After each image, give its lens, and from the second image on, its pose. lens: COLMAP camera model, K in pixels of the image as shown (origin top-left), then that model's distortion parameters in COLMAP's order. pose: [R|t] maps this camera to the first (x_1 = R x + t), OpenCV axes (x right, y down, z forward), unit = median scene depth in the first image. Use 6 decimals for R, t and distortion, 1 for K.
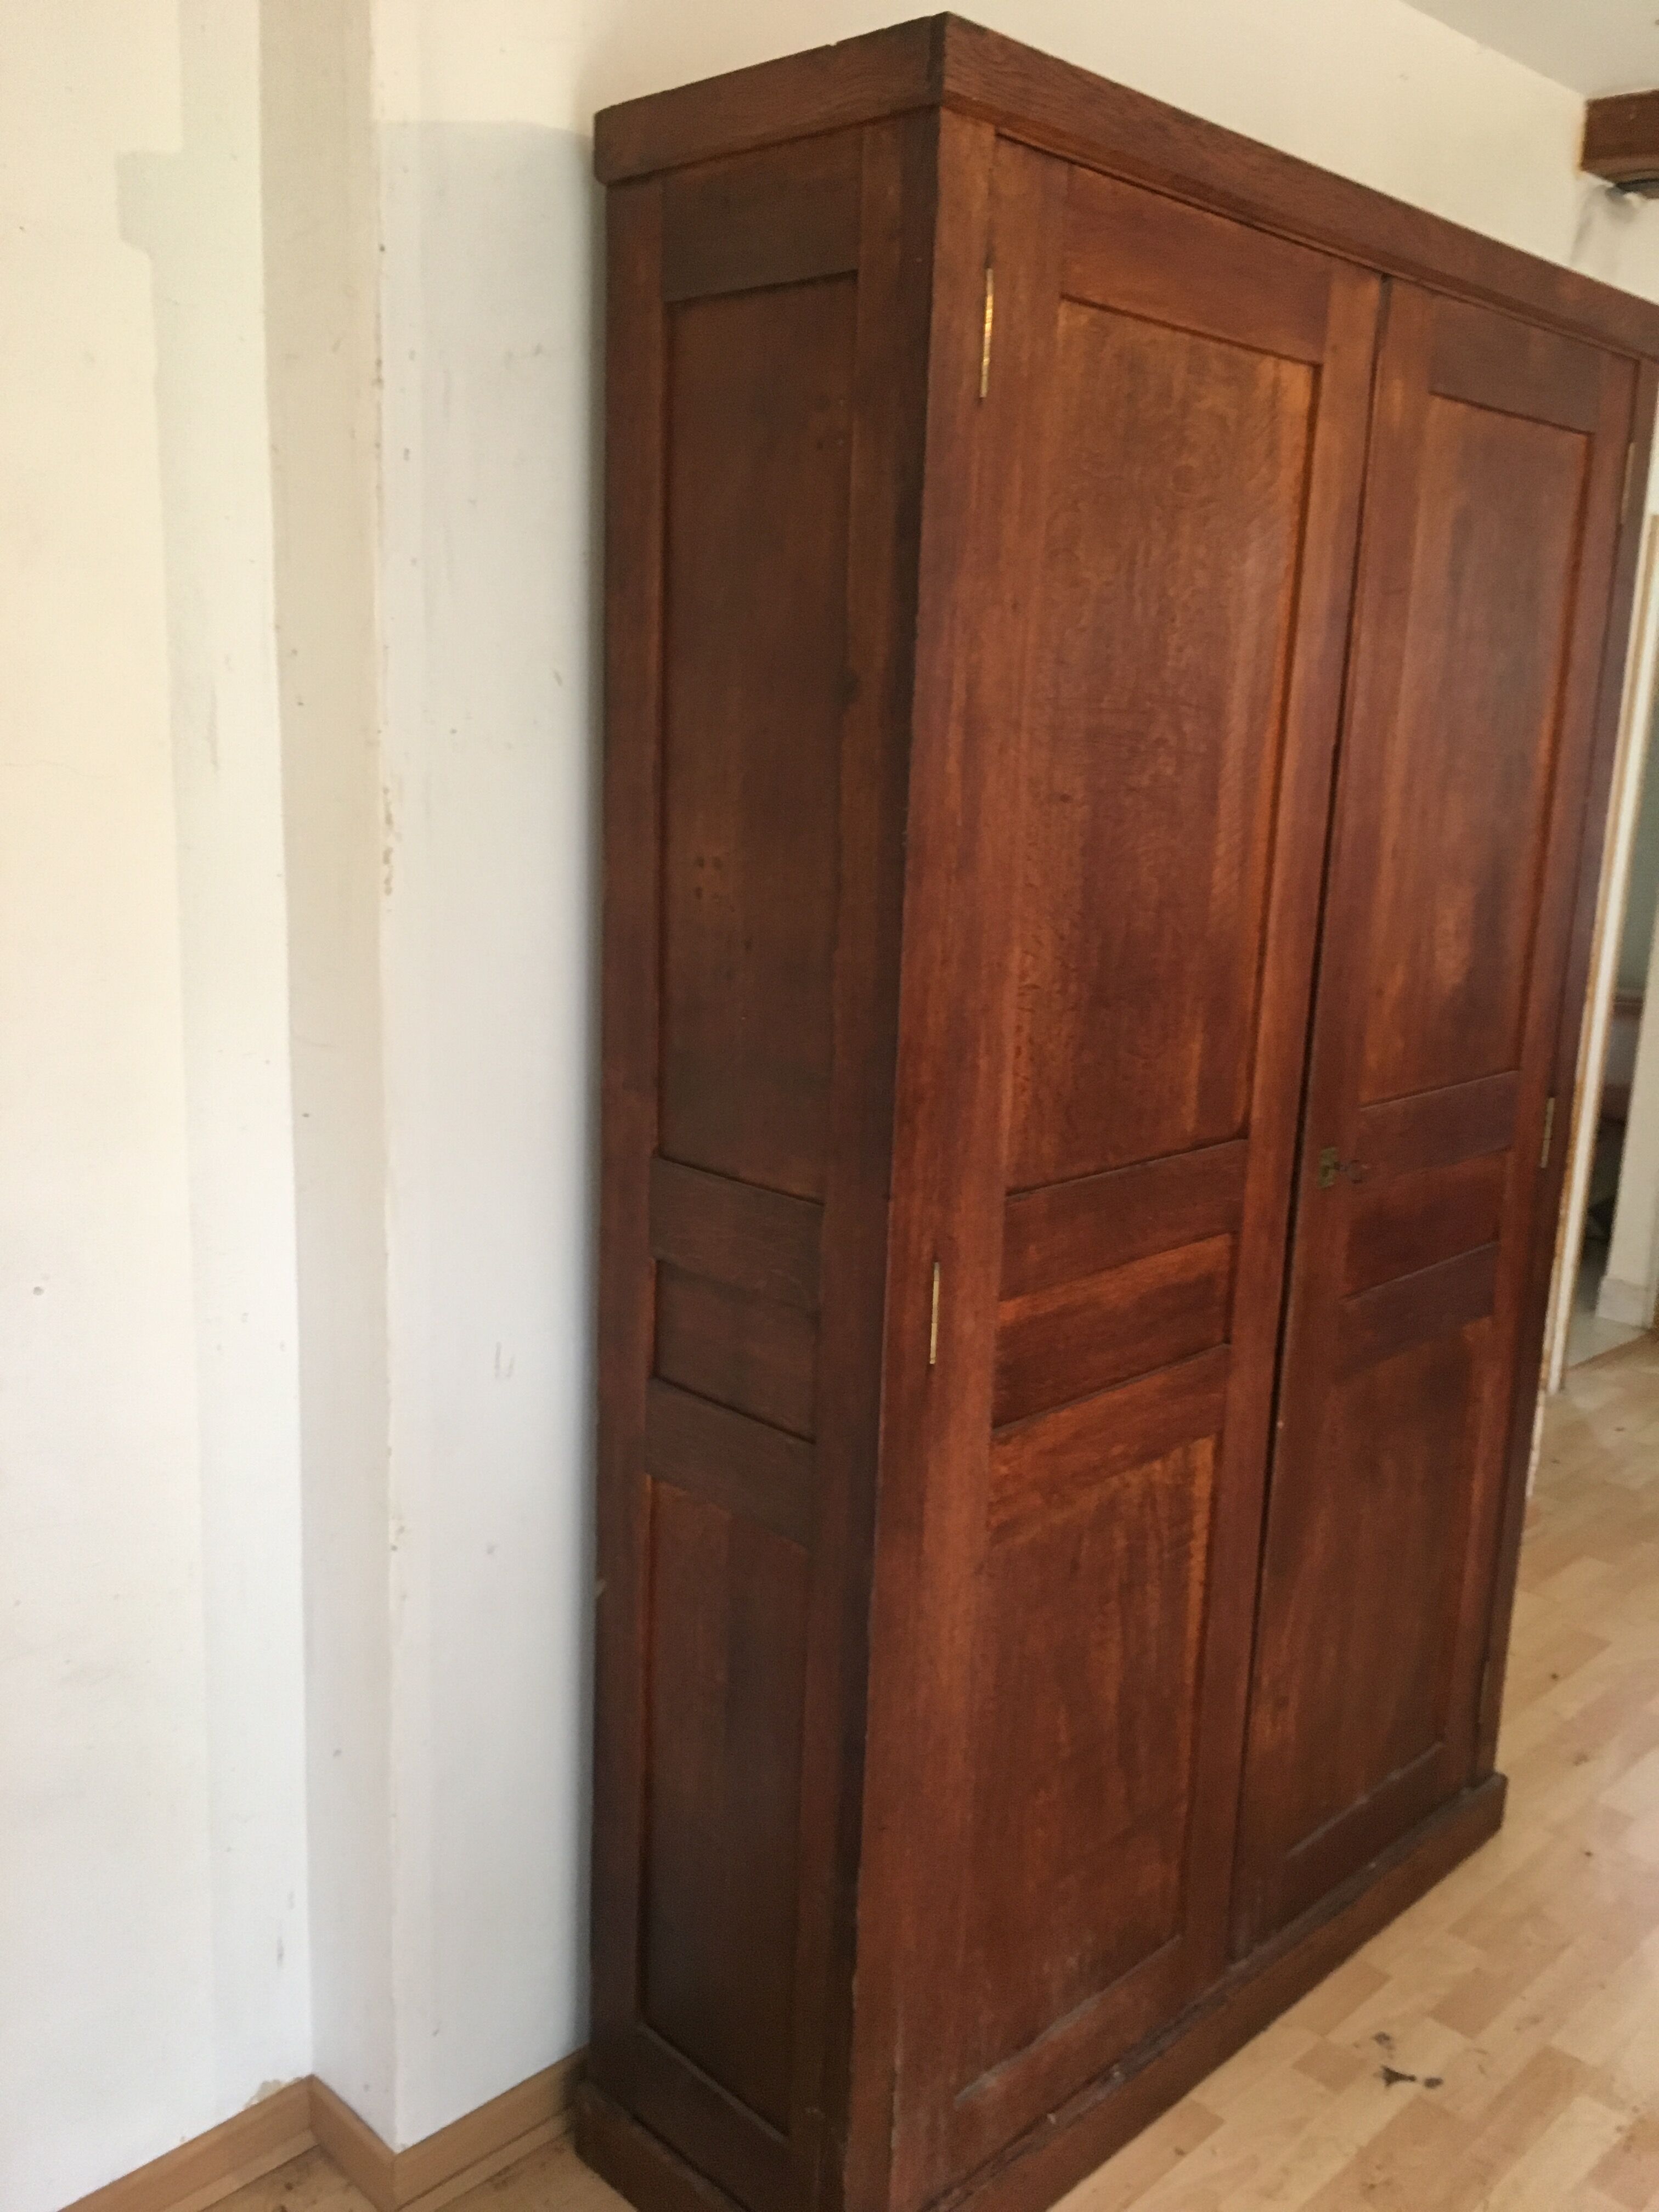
lens RADIAL K [[1875.6, 0, 835.3], [0, 1875.6, 1091.2], [0, 0, 1]] dist [0.078776, -0.114033]
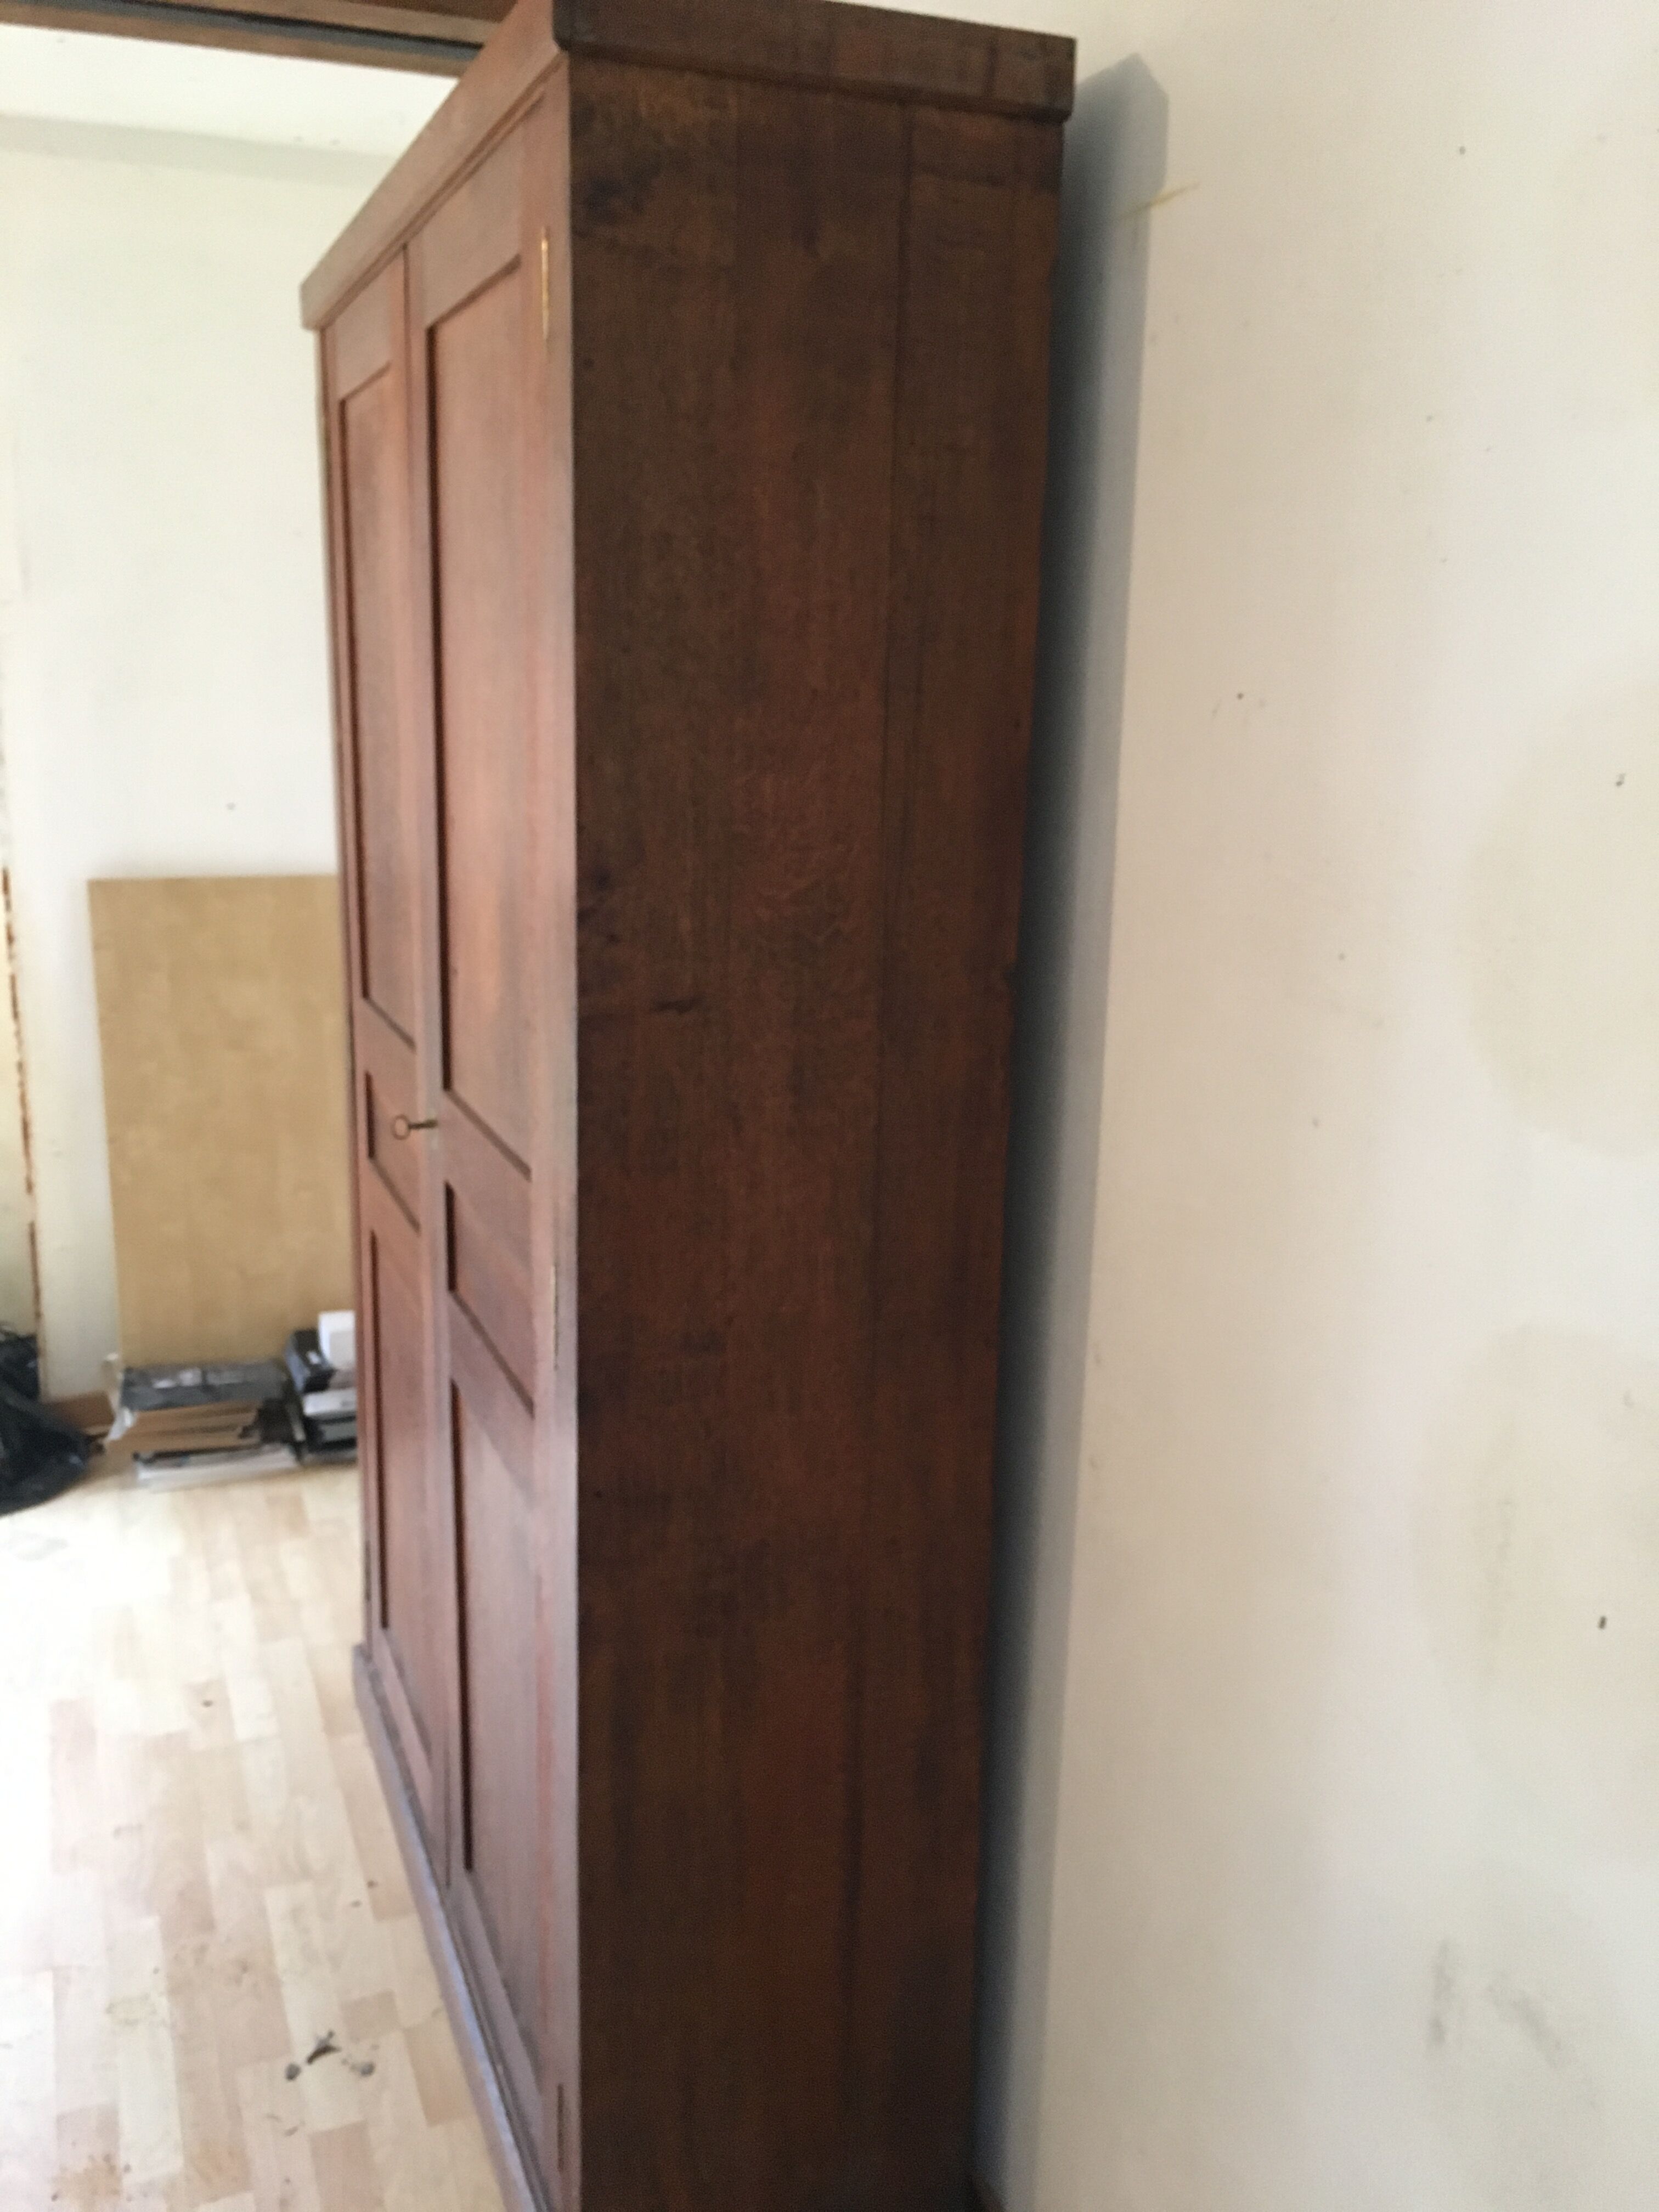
lens RADIAL K [[1875.6, 0, 823.5], [0, 1875.6, 1114.0], [0, 0, 1]] dist [0.078776, -0.114033]
pose [[-0.386393, 0.165277, -0.907405, 1.136719], [-0.226649, 0.936633, 0.267112, -0.297400], [0.894053, 0.308872, -0.324449, 1.575118]]
